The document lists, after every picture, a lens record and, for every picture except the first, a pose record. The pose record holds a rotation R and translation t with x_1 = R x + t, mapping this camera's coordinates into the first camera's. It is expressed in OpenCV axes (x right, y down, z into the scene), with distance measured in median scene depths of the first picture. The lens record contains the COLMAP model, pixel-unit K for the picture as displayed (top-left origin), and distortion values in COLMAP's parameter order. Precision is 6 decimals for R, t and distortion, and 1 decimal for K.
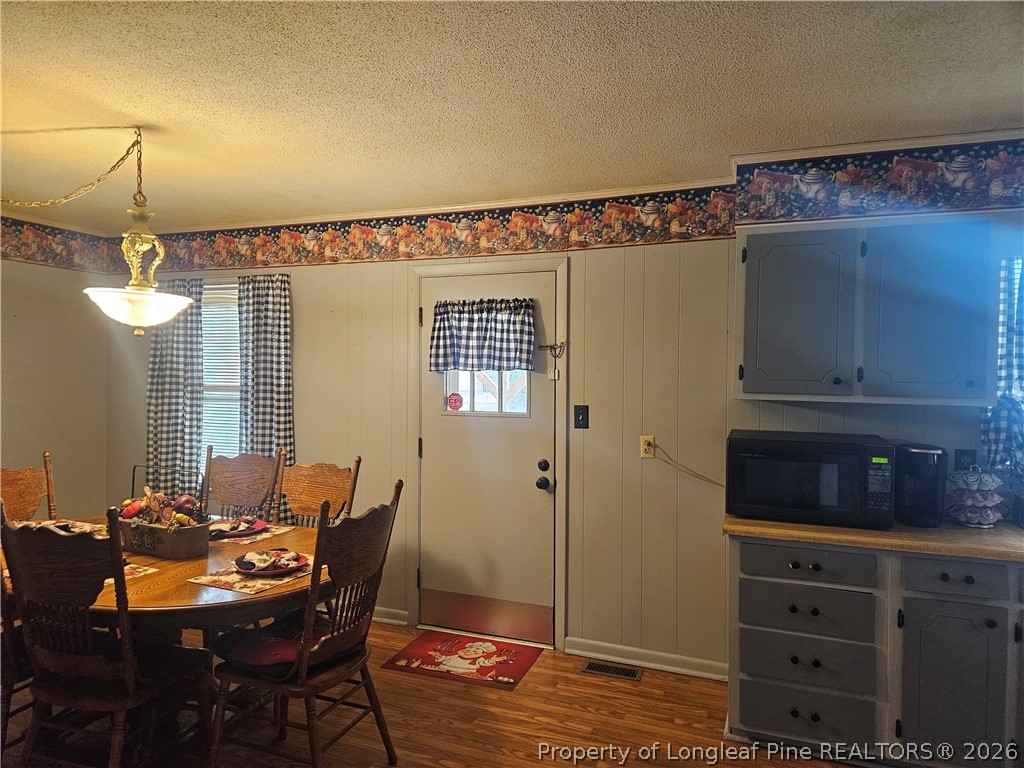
lens RADIAL K [[692.0, 0, 511.9], [0, 692.0, 383.4], [0, 0, 1]] dist [0.072036, -0.060417]
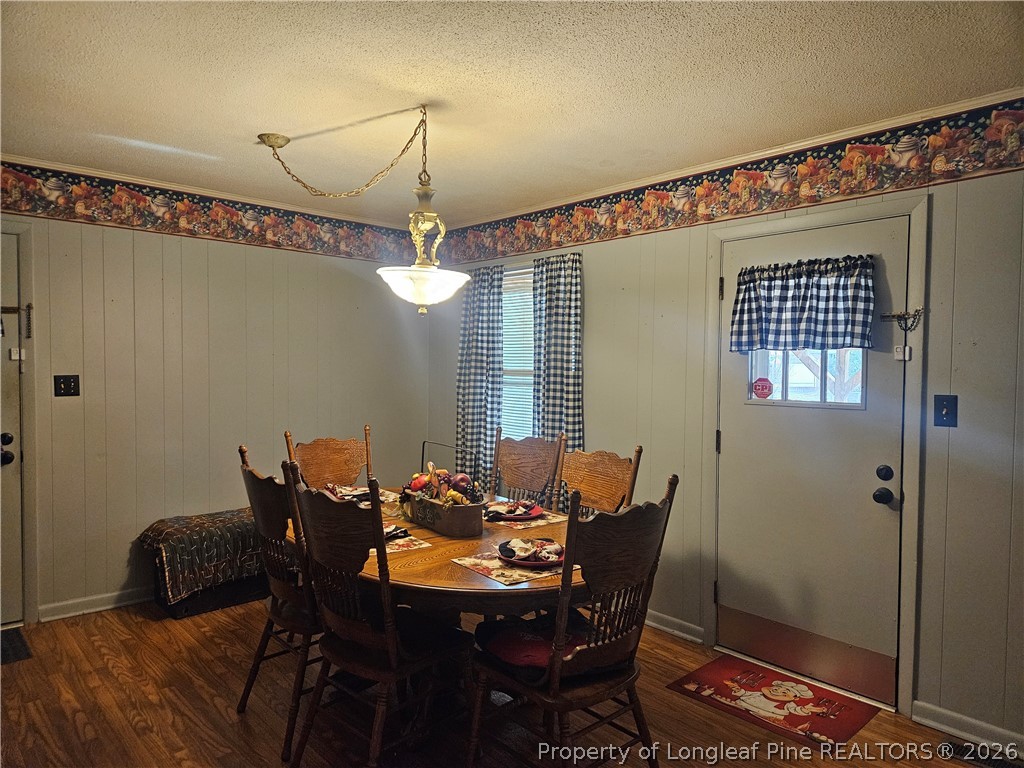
lens RADIAL K [[692.0, 0, 497.7], [0, 692.0, 391.6], [0, 0, 1]] dist [0.072036, -0.060417]
pose [[0.887283, 0.017654, -0.460888, 0.023175], [-0.009650, 0.999759, 0.019717, 0.017755], [0.461125, -0.013047, 0.887239, 0.116189]]
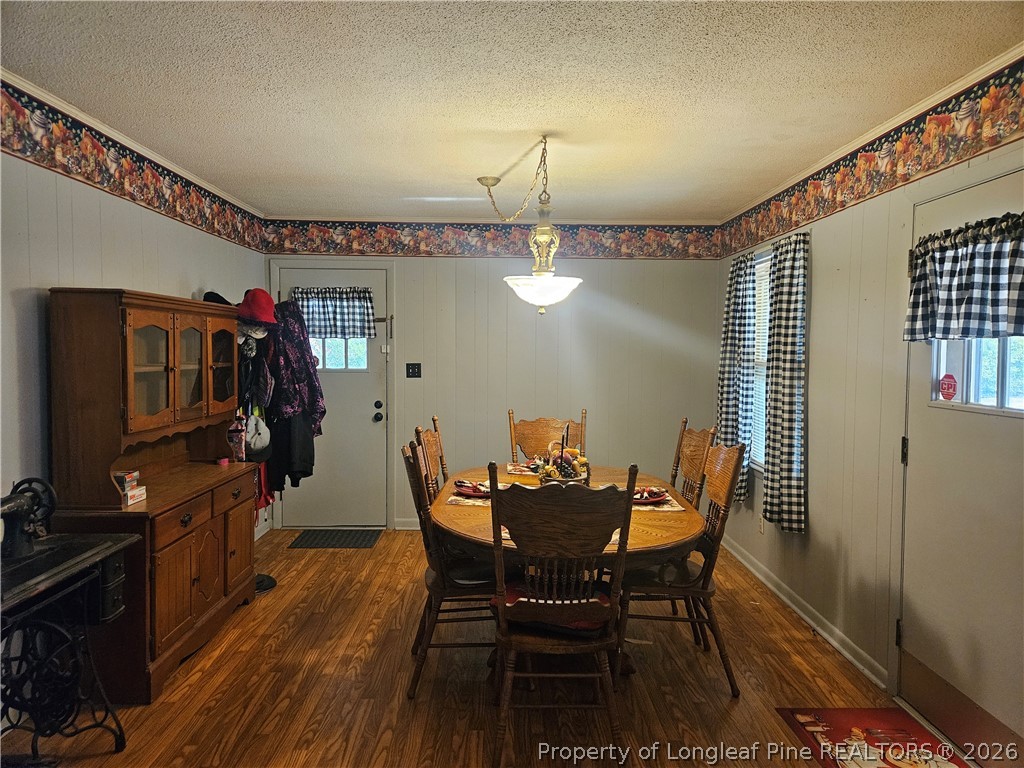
lens RADIAL K [[692.0, 0, 502.3], [0, 692.0, 386.5], [0, 0, 1]] dist [0.072036, -0.060417]
pose [[0.350631, 0.044121, -0.935474, 0.414221], [-0.020553, 0.999012, 0.039414, 0.008435], [0.936288, 0.005407, 0.351191, 0.388747]]
